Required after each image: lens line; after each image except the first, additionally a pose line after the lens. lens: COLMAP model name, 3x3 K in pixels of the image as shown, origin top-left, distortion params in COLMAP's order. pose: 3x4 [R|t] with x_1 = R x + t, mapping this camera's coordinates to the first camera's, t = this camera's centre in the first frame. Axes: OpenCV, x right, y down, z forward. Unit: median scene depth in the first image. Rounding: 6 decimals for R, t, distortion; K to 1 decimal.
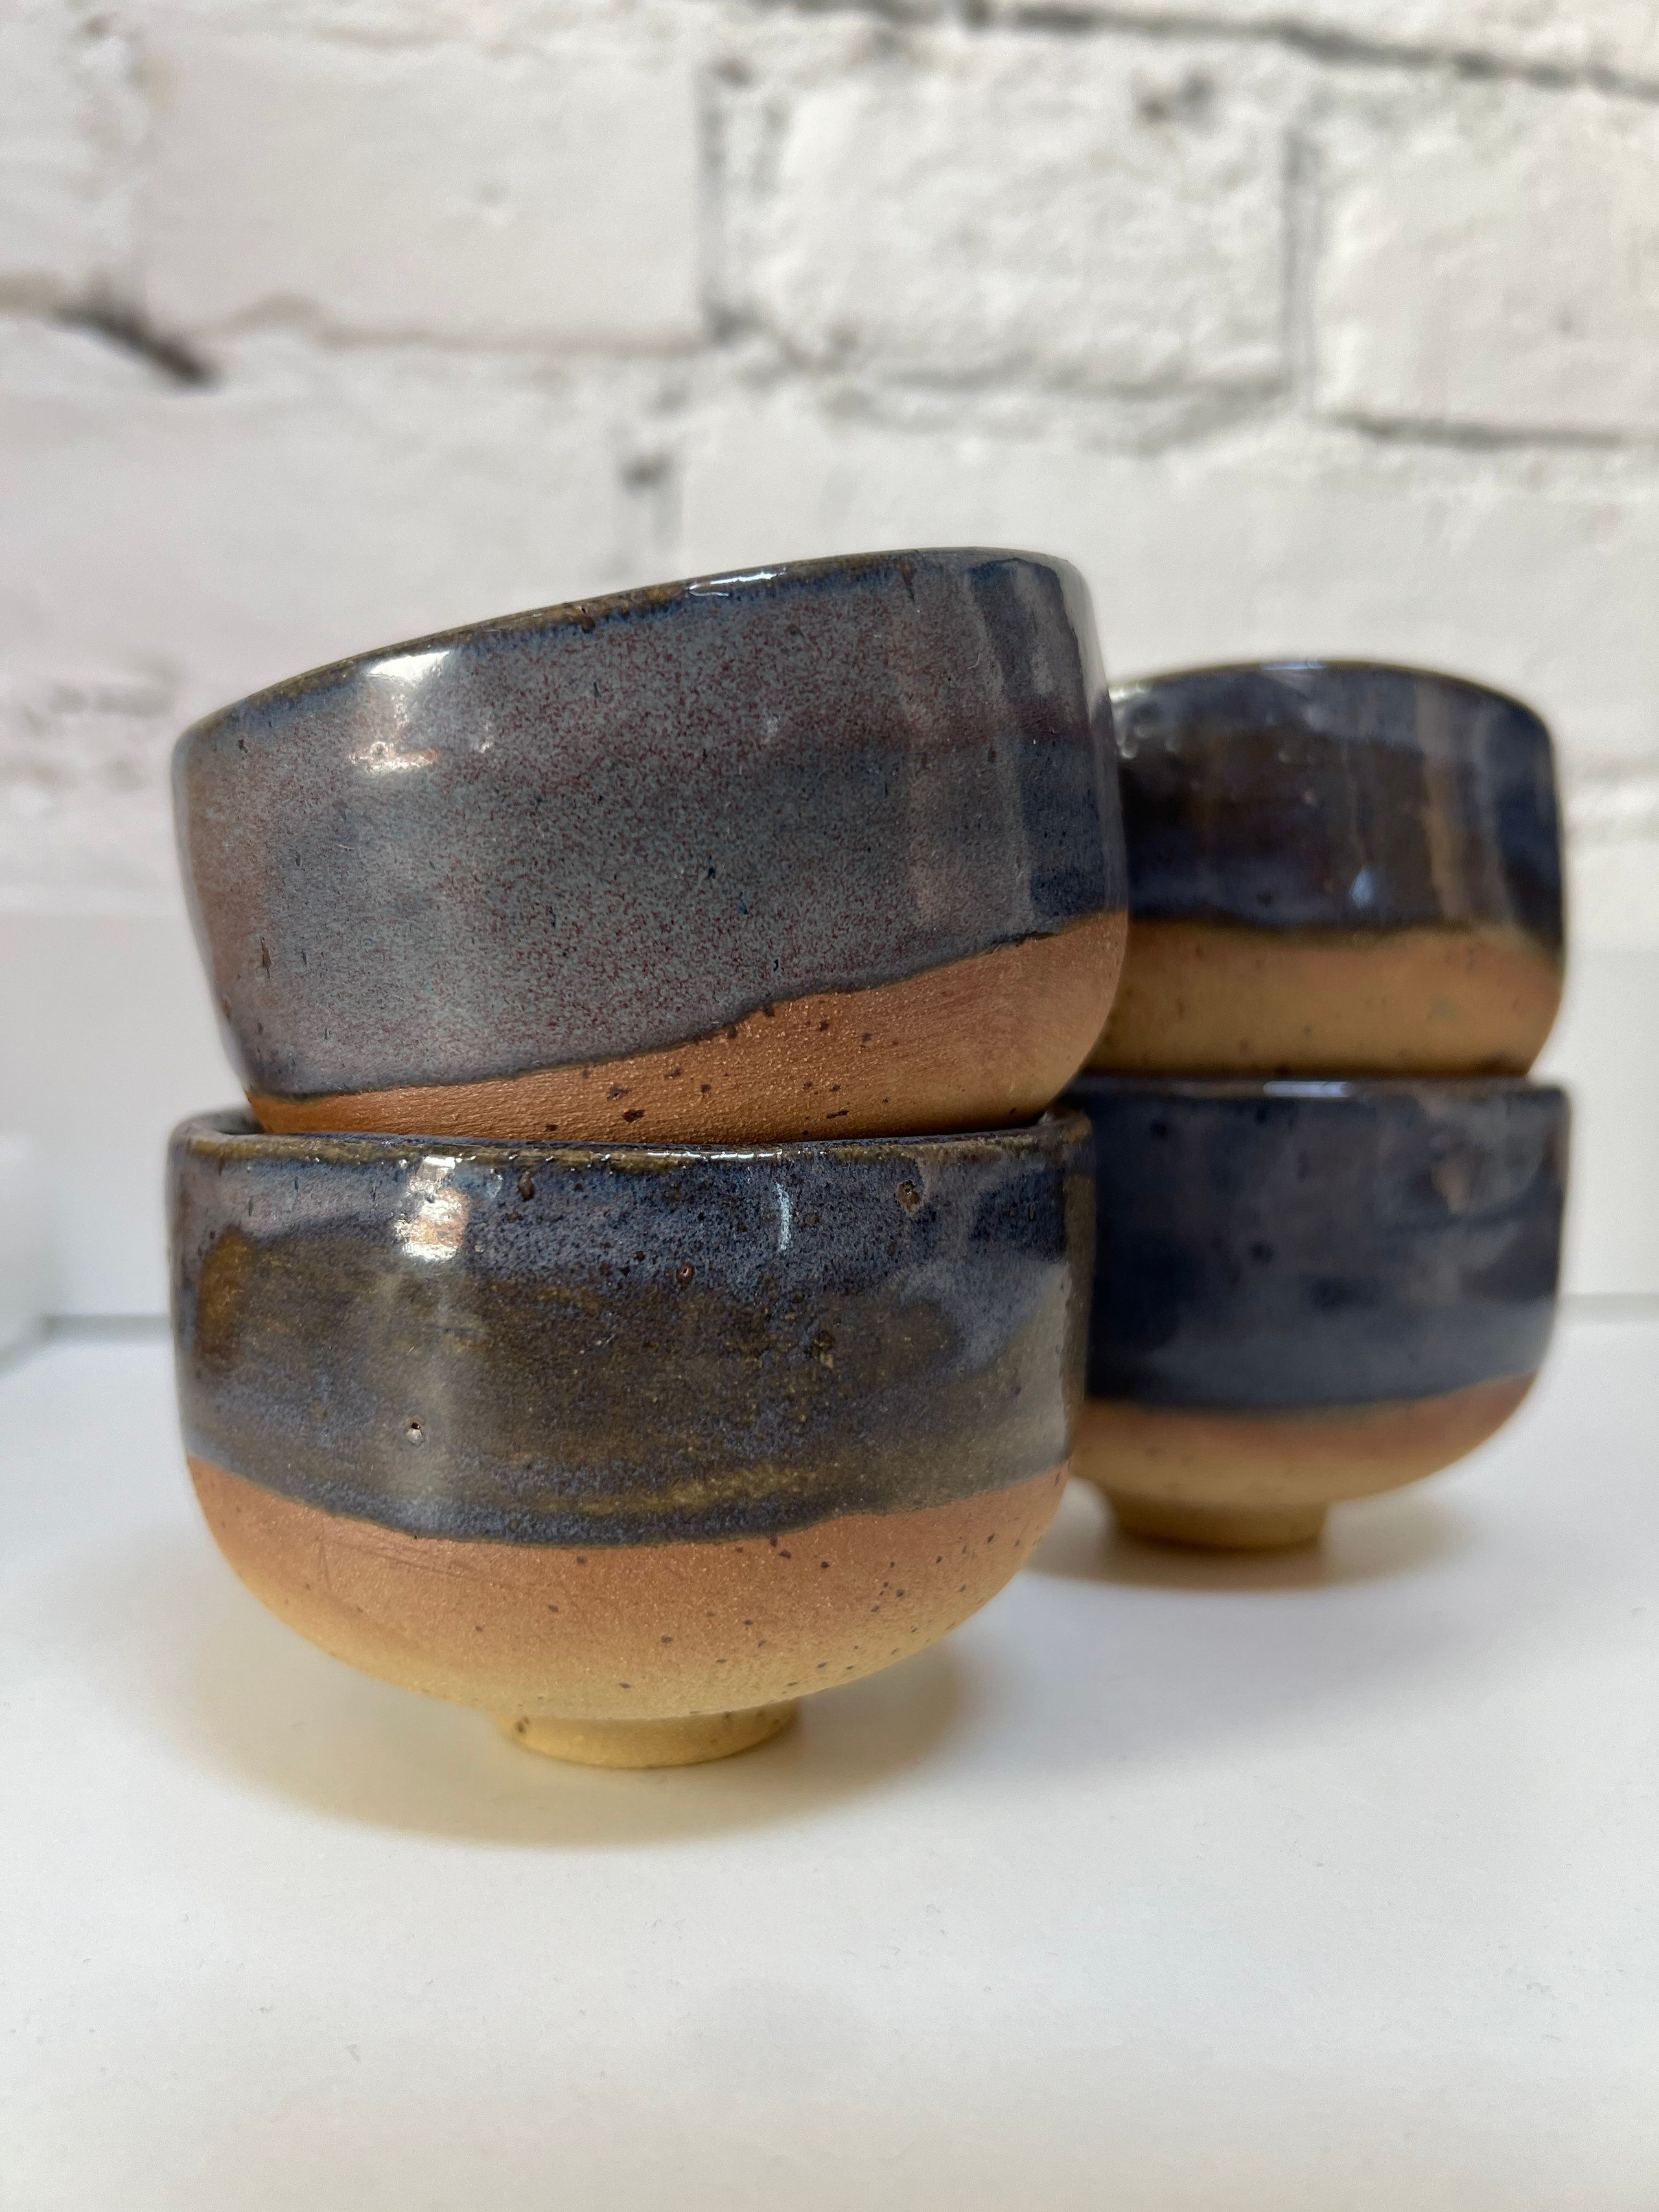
lens RADIAL K [[1974.9, 0, 790.6], [0, 1974.9, 1130.2], [0, 0, 1]] dist [-0.071526, -0.027890]
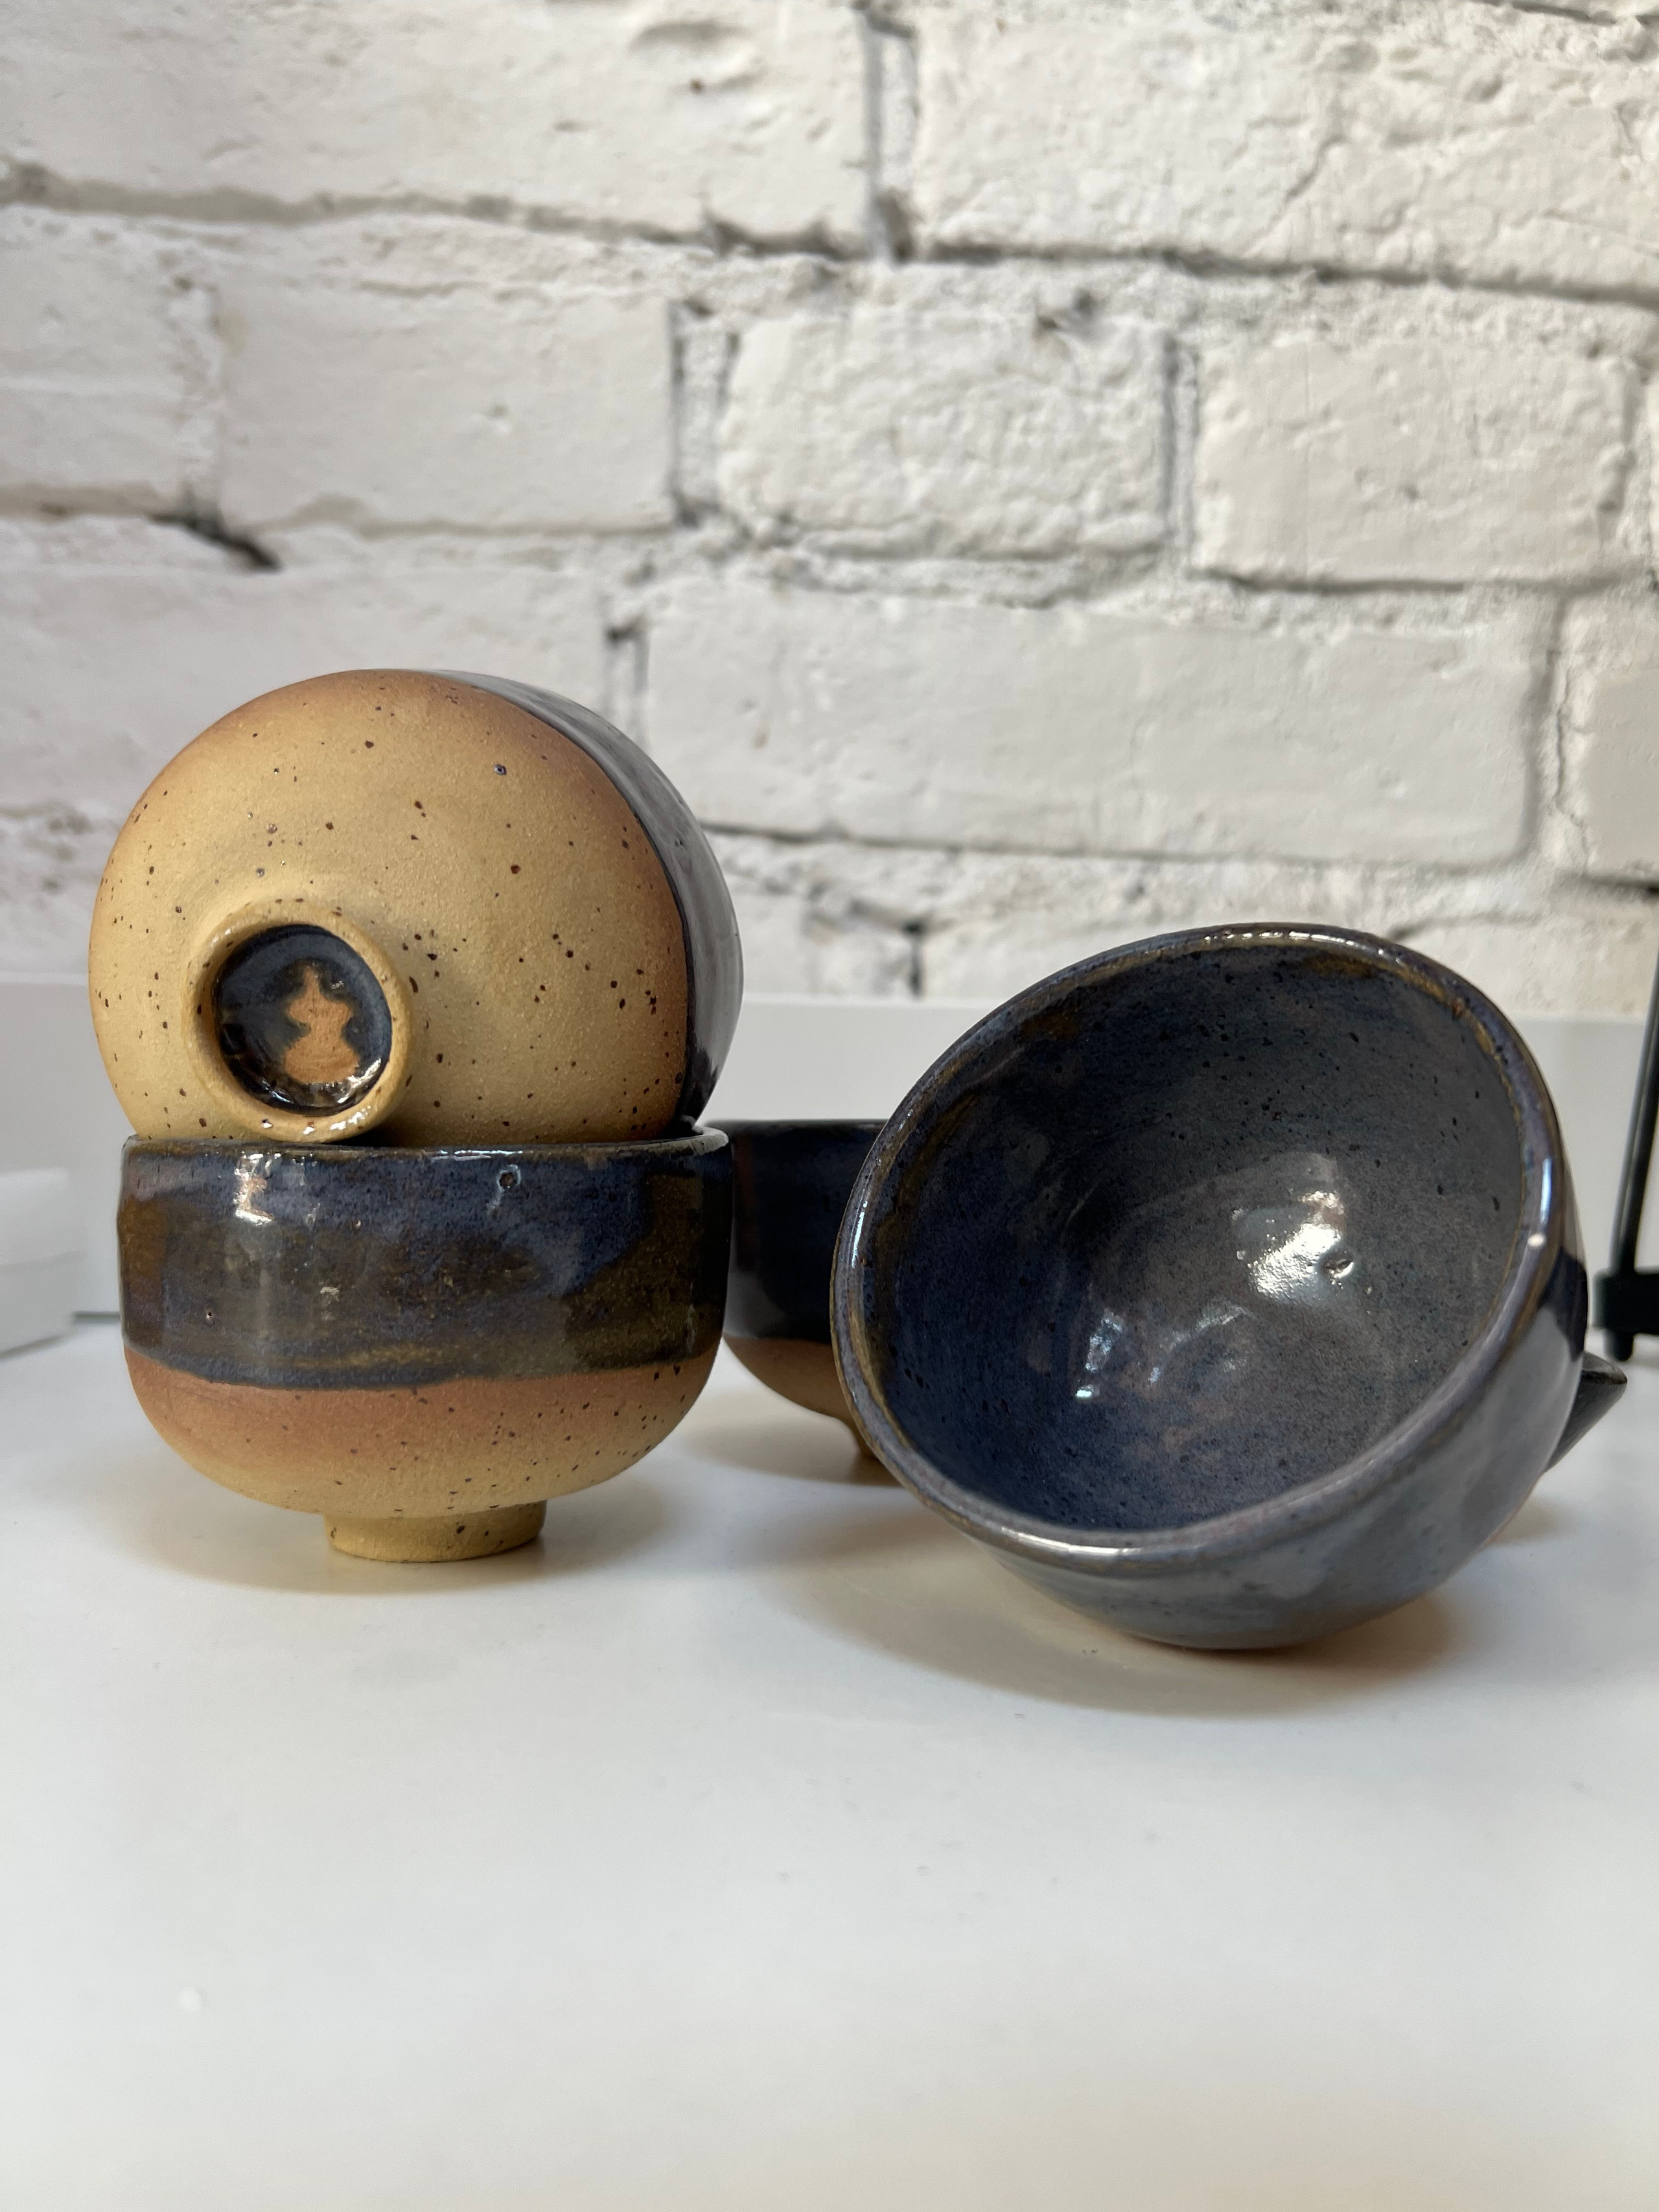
lens RADIAL K [[1974.9, 0, 834.0], [0, 1974.9, 1114.4], [0, 0, 1]] dist [-0.071526, -0.027890]
pose [[0.996591, 0.011090, -0.081755, 0.163226], [-0.014219, 0.999185, -0.037786, 0.012534], [0.081269, 0.038820, 0.995936, -0.210158]]
